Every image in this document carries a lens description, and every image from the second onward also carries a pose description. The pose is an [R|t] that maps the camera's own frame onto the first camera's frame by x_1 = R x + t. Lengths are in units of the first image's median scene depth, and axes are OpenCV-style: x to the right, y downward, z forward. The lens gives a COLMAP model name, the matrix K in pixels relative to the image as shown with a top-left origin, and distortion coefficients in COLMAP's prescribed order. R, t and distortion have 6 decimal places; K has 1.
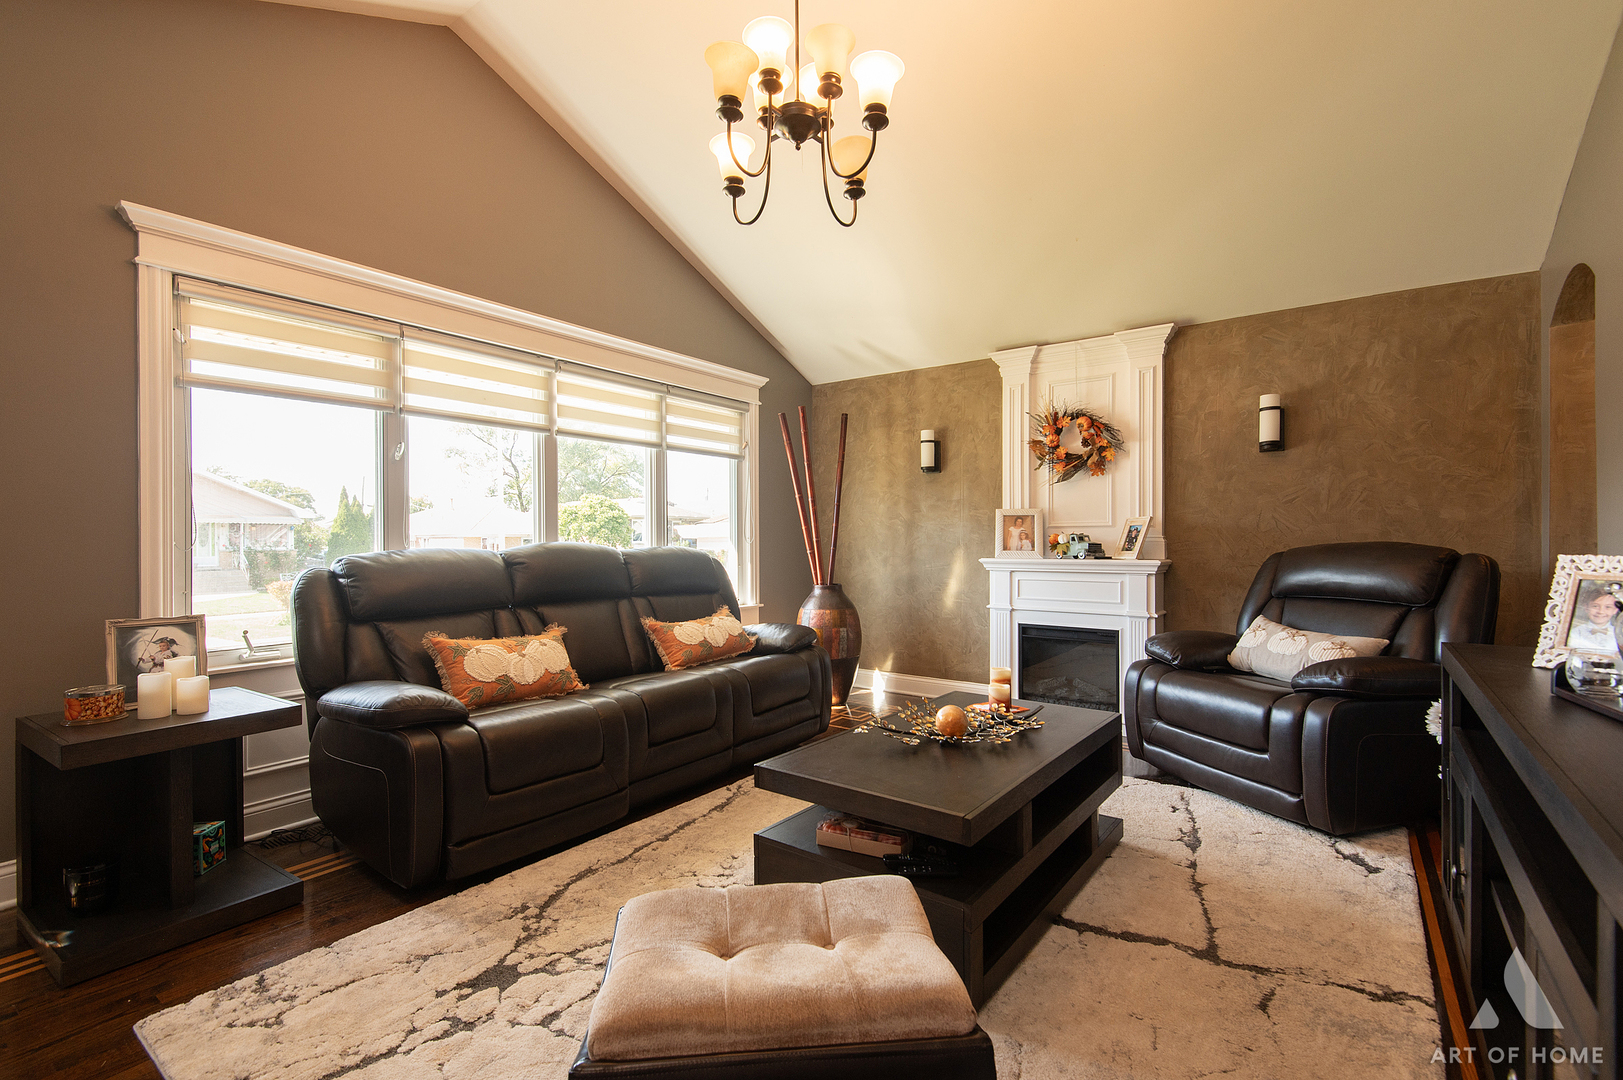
lens RADIAL K [[734.3, 0, 804.0], [0, 734.3, 539.1], [0, 0, 1]] dist [0.026105, -0.000580]
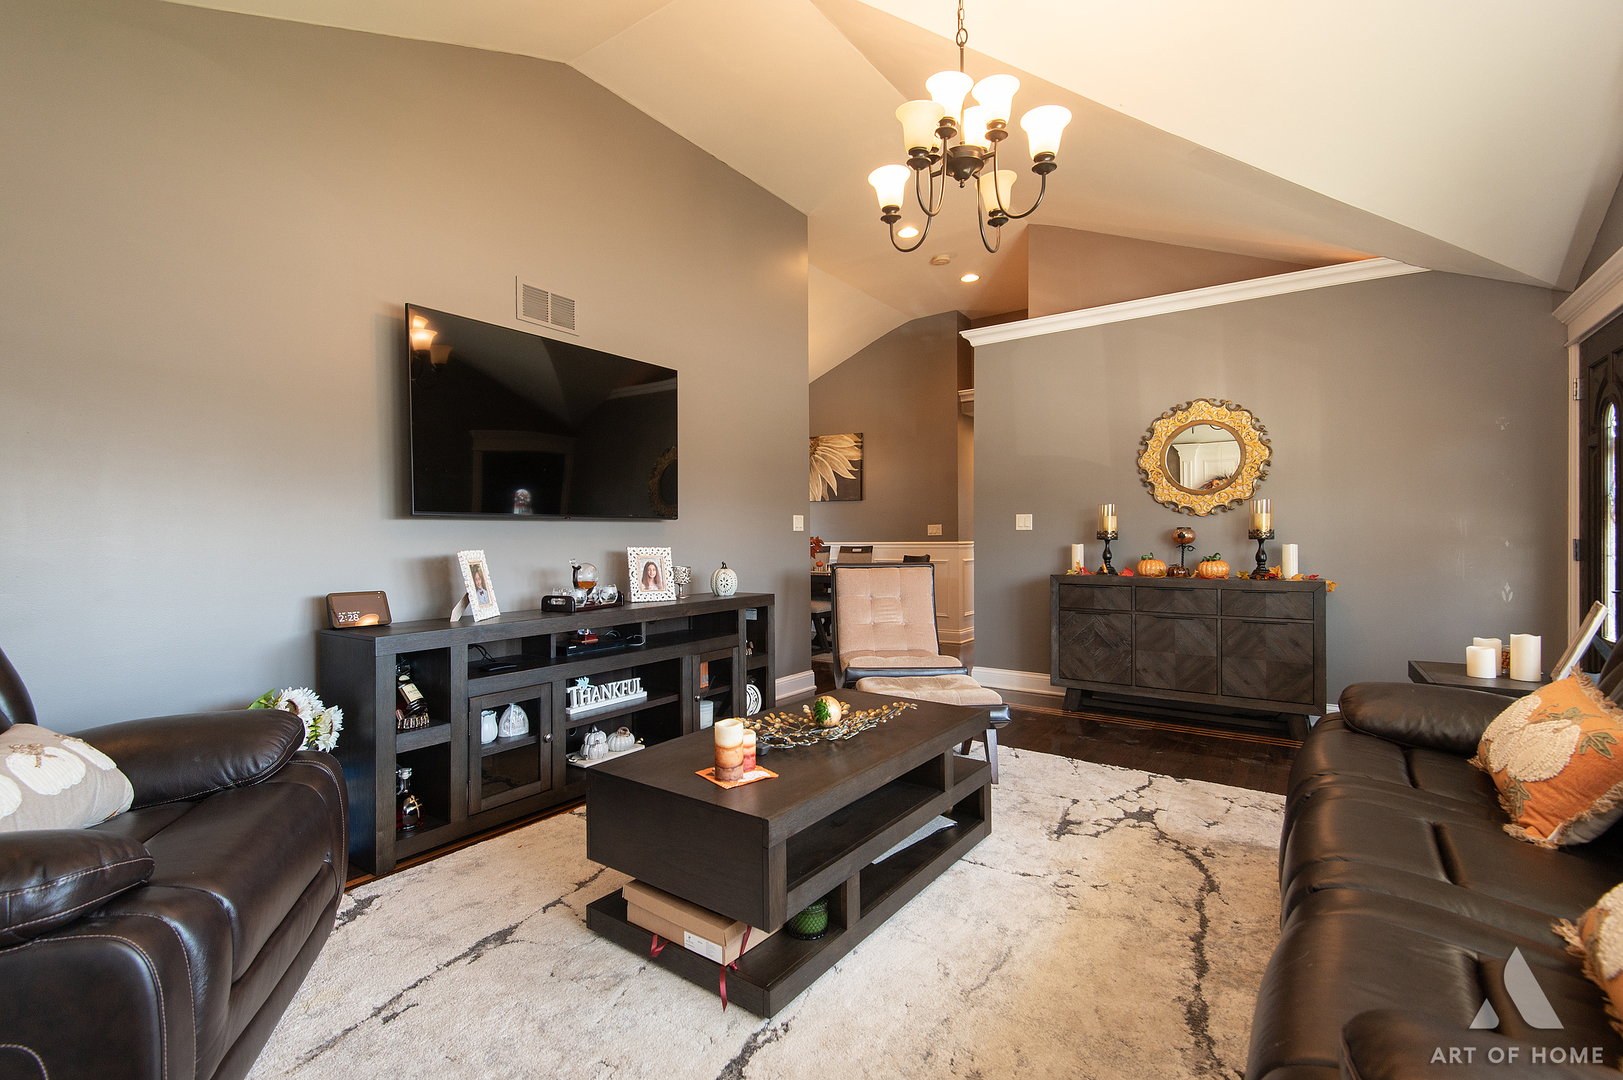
lens RADIAL K [[734.3, 0, 805.3], [0, 734.3, 541.1], [0, 0, 1]] dist [0.026105, -0.000580]
pose [[-0.999635, 0.010695, -0.024799, 0.138353], [0.010452, 0.999896, 0.009948, -0.002141], [0.024902, 0.009685, -0.999643, 1.107344]]
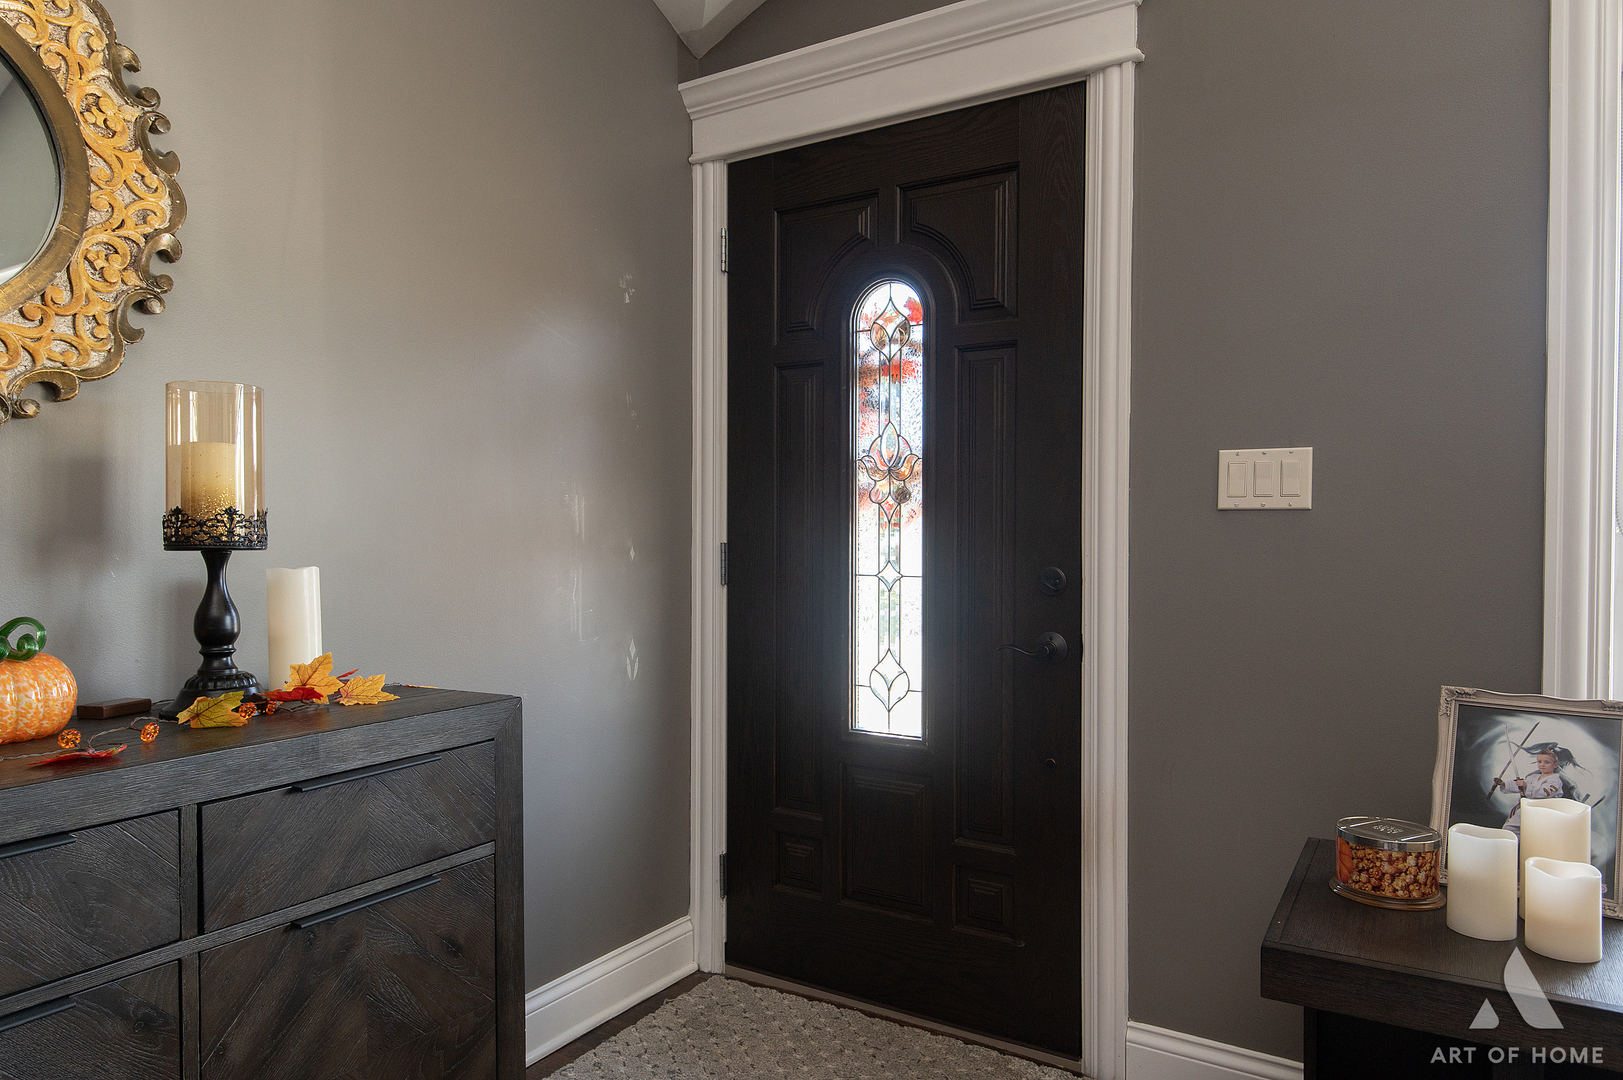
lens RADIAL K [[1031.8, 0, 807.5], [0, 1031.8, 542.6], [0, 0, 1]] dist [0.002078, 0.000392]
pose [[0.043829, 0.014769, -0.998930, -0.154538], [-0.004190, 0.999885, 0.014600, 0.004180], [0.999030, 0.003546, 0.043886, 0.306130]]
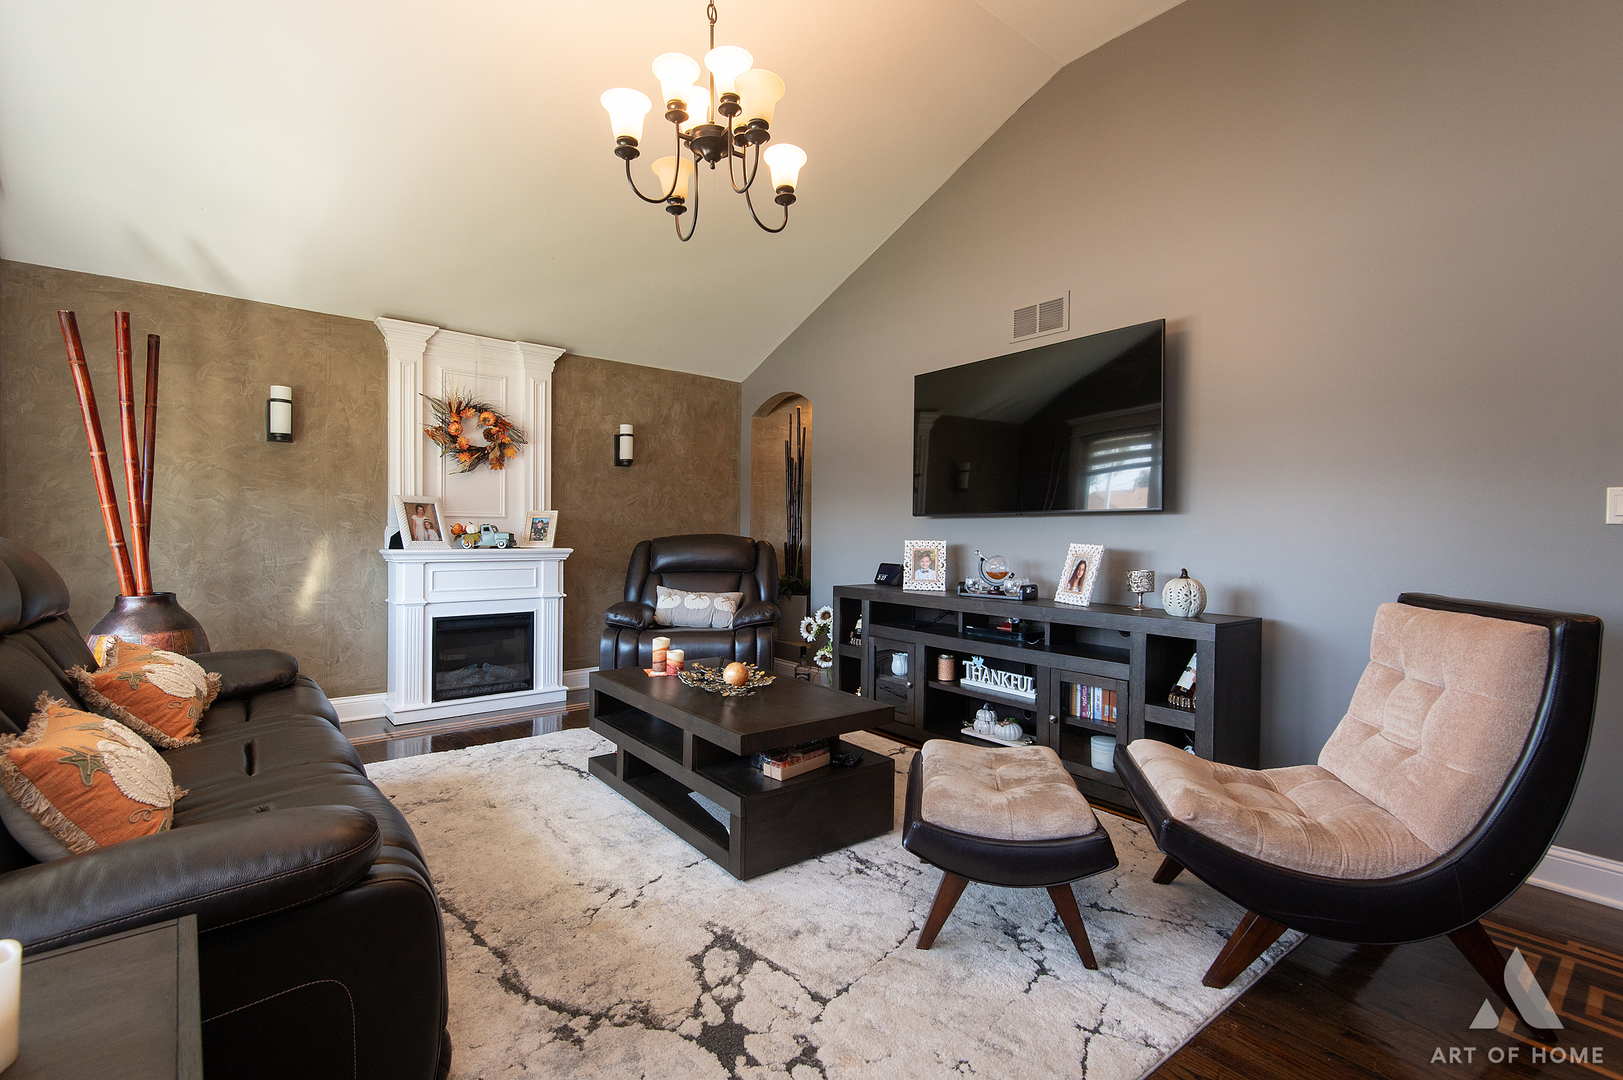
lens RADIAL K [[734.3, 0, 807.4], [0, 734.3, 540.0], [0, 0, 1]] dist [0.026105, -0.000580]
pose [[0.258439, -0.001100, 0.966027, -0.530143], [-0.008345, 0.999960, 0.003371, 0.007775], [-0.965991, -0.008932, 0.258420, 0.305955]]
